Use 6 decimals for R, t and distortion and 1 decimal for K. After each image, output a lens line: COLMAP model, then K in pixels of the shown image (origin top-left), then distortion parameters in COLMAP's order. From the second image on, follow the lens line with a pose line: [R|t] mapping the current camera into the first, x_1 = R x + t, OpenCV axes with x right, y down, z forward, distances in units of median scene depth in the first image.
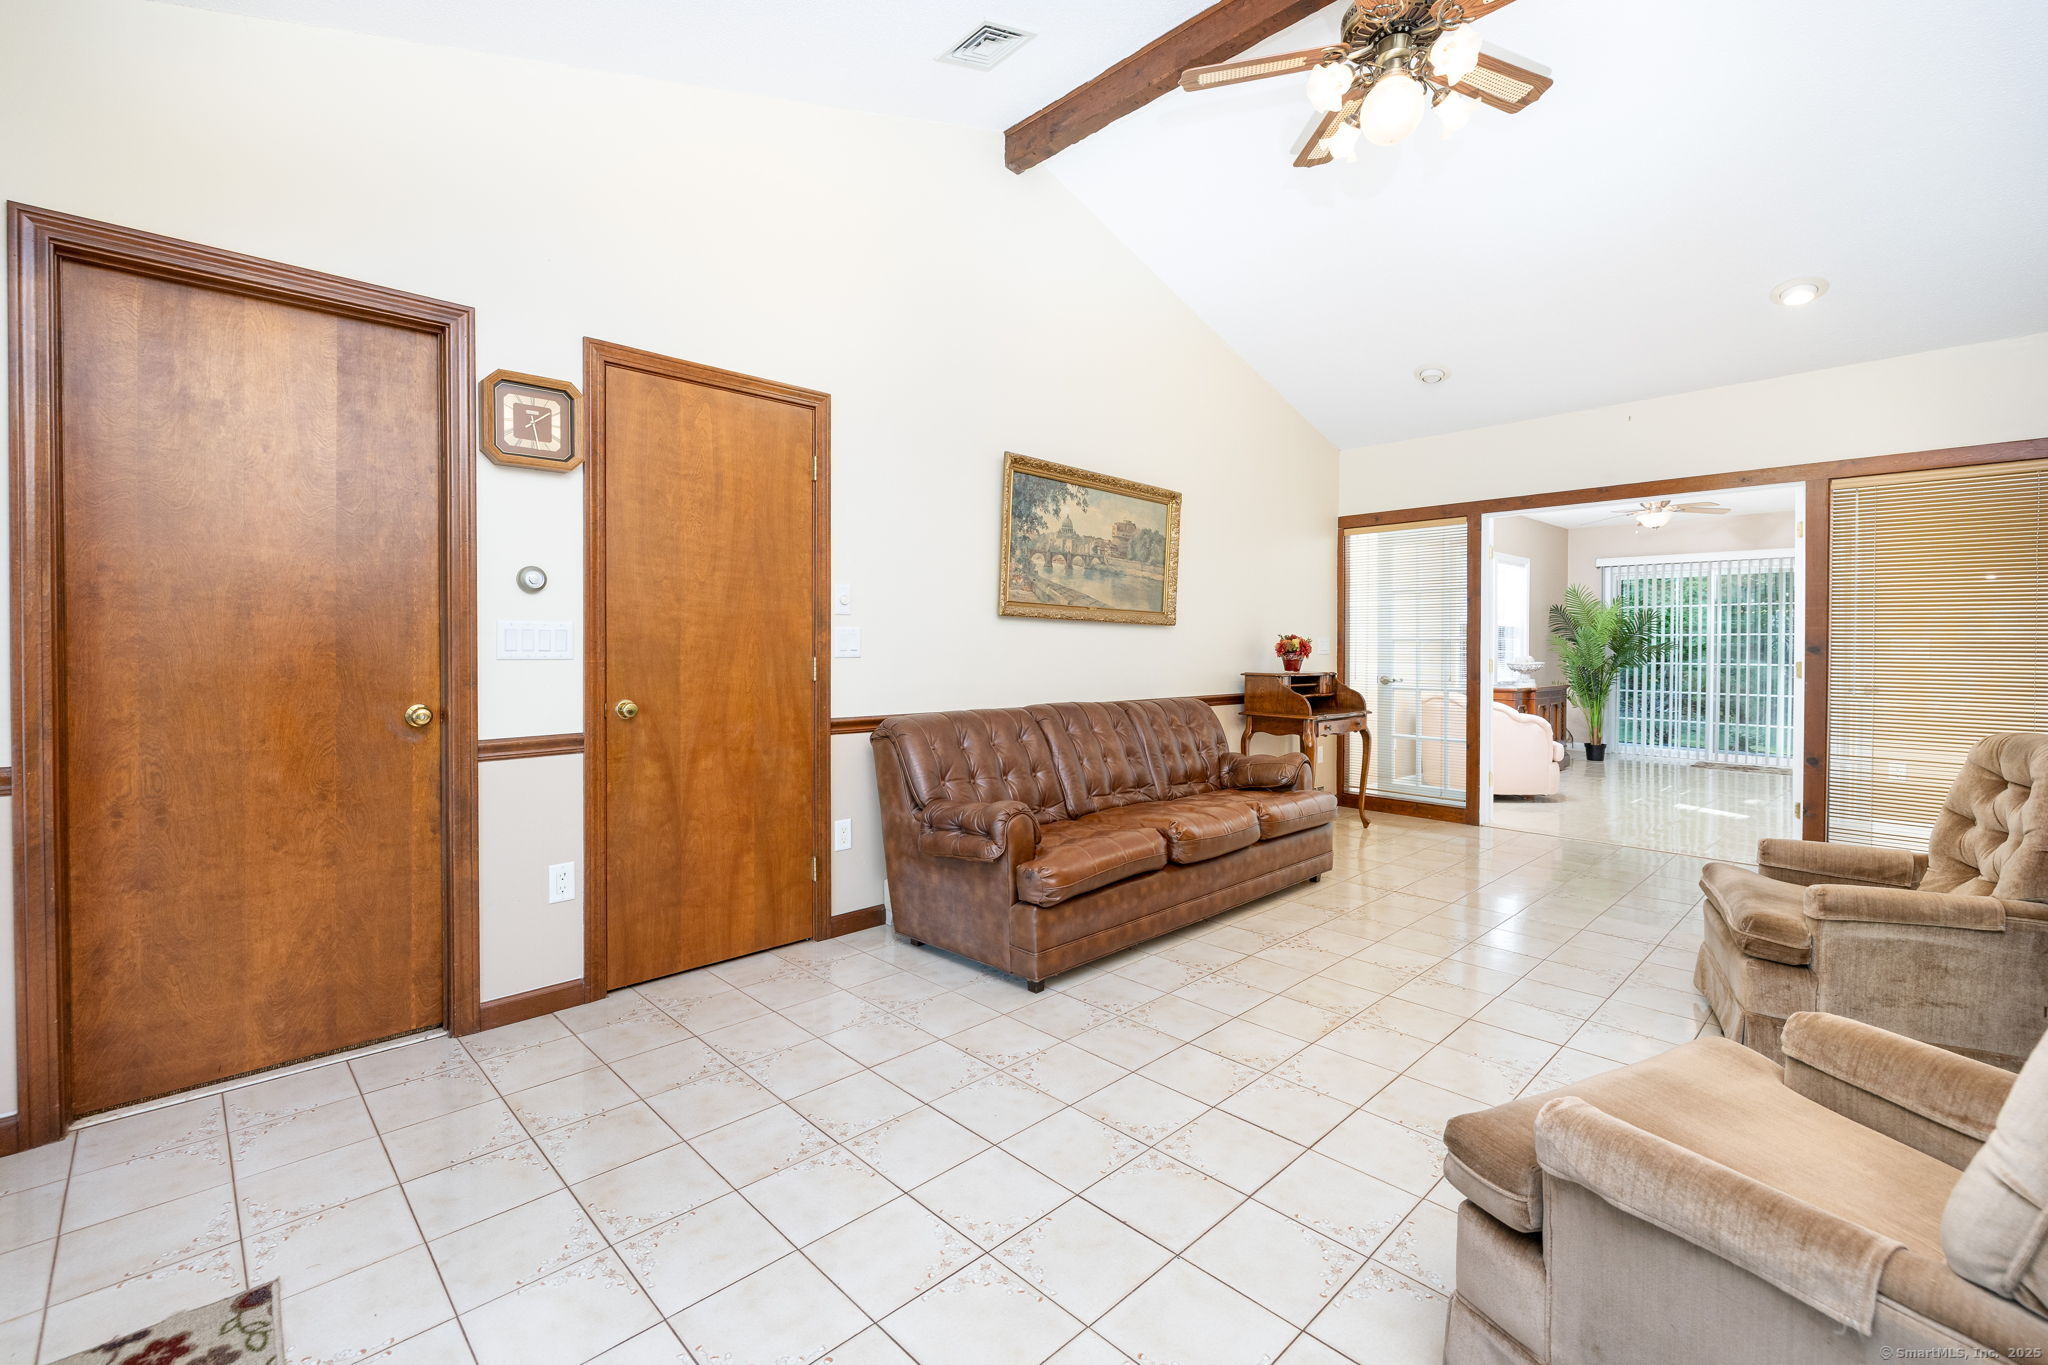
lens RADIAL K [[875.1, 0, 1014.3], [0, 875.1, 660.4], [0, 0, 1]] dist [-0.000192, 0.000135]
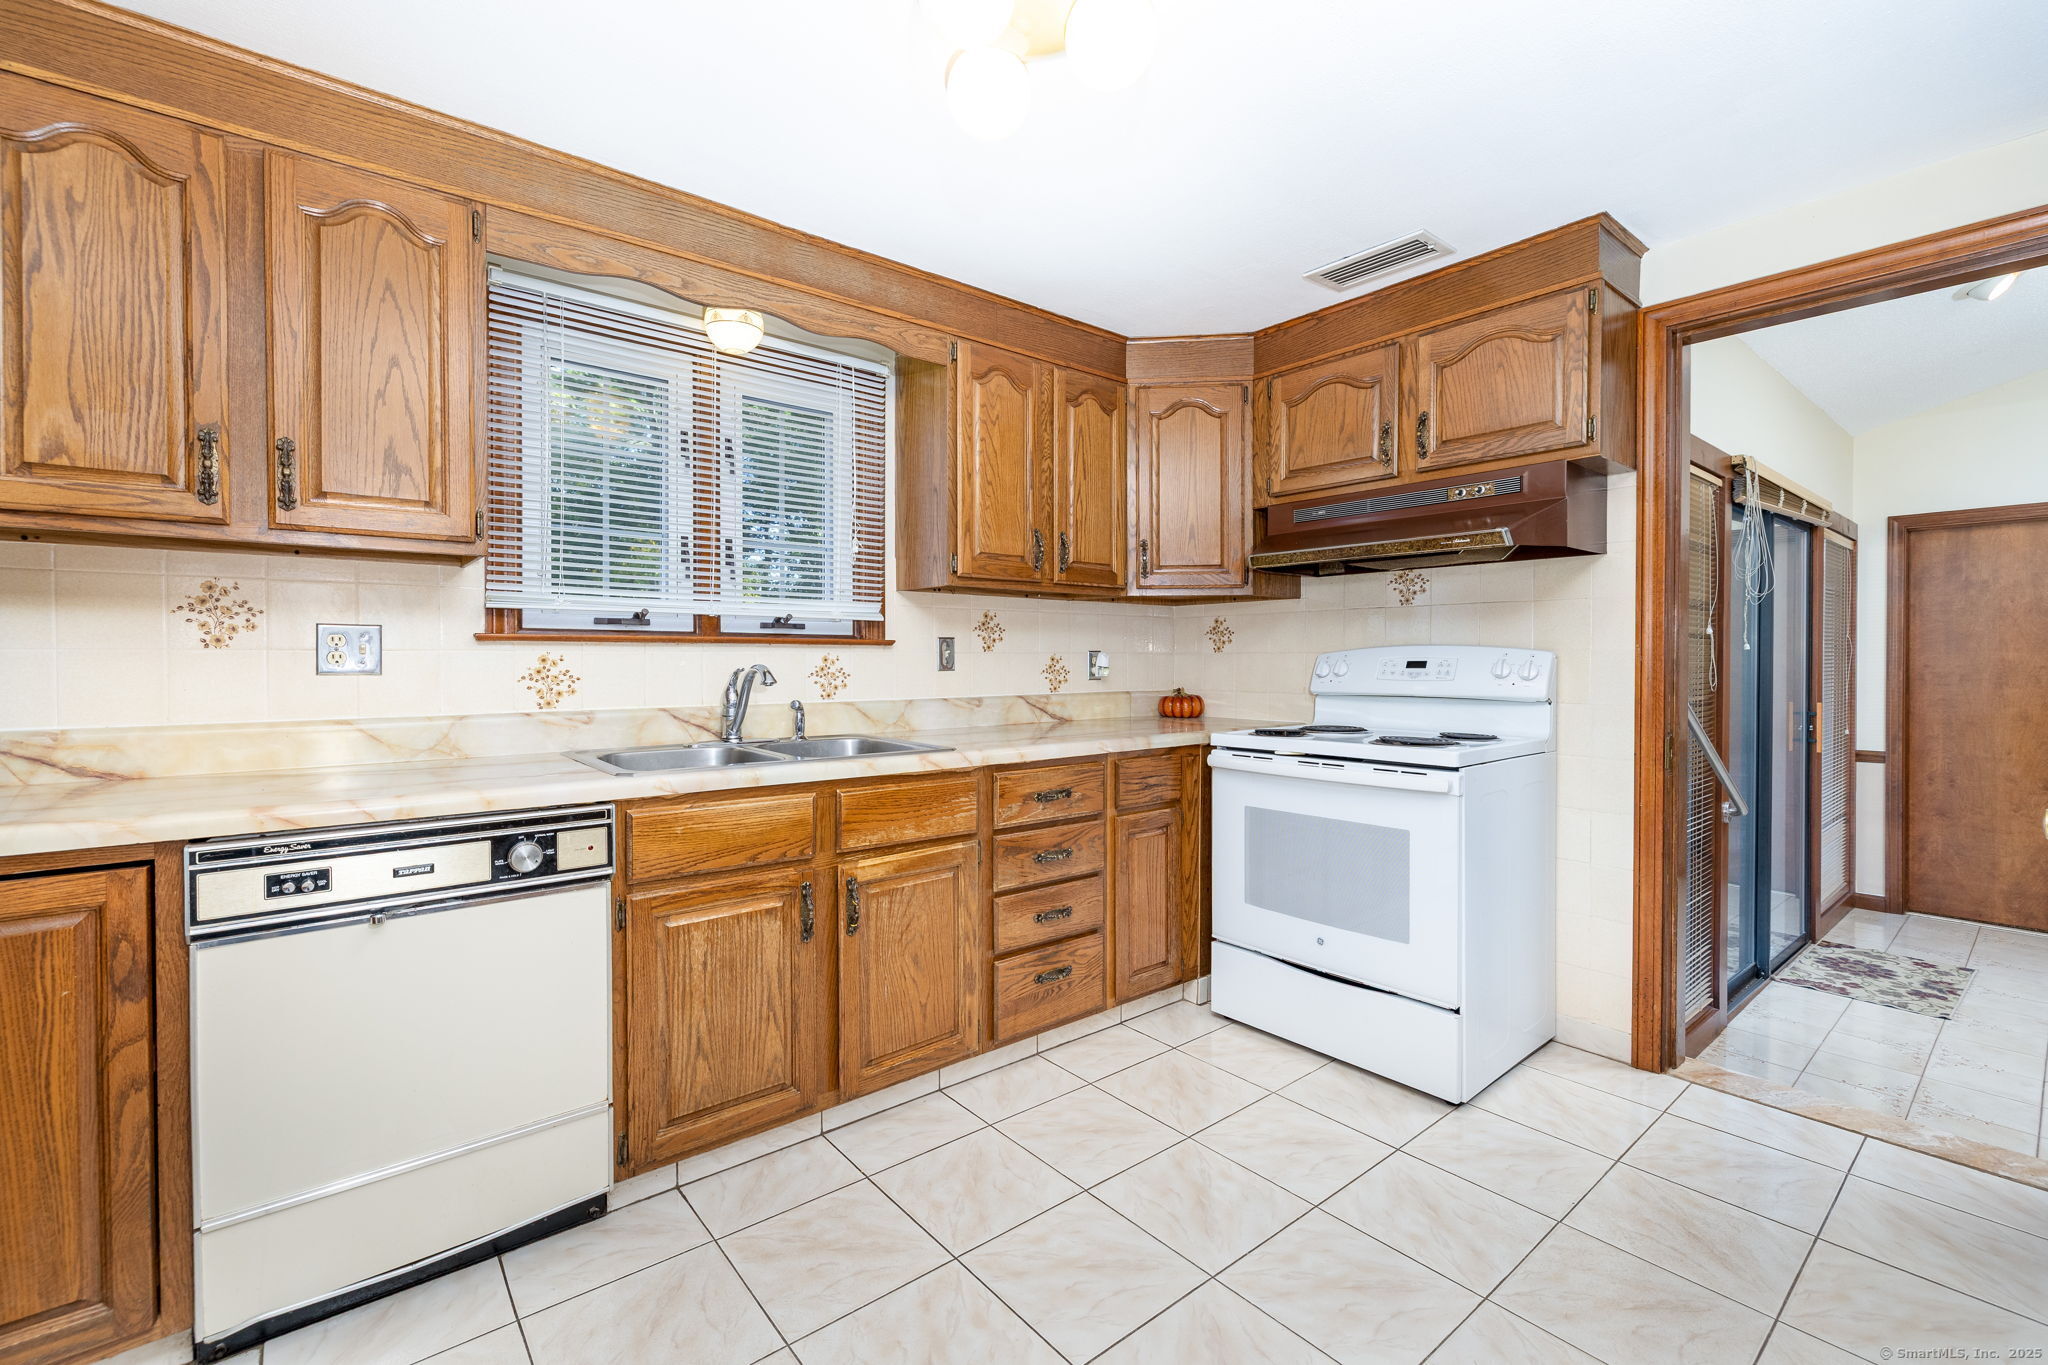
lens RADIAL K [[875.1, 0, 1009.9], [0, 875.1, 665.1], [0, 0, 1]] dist [-0.000192, 0.000135]
pose [[-0.085333, 0.007660, -0.996323, 0.774011], [-0.008721, 0.999926, 0.008435, -0.061764], [0.996314, 0.009409, -0.085260, -0.636732]]
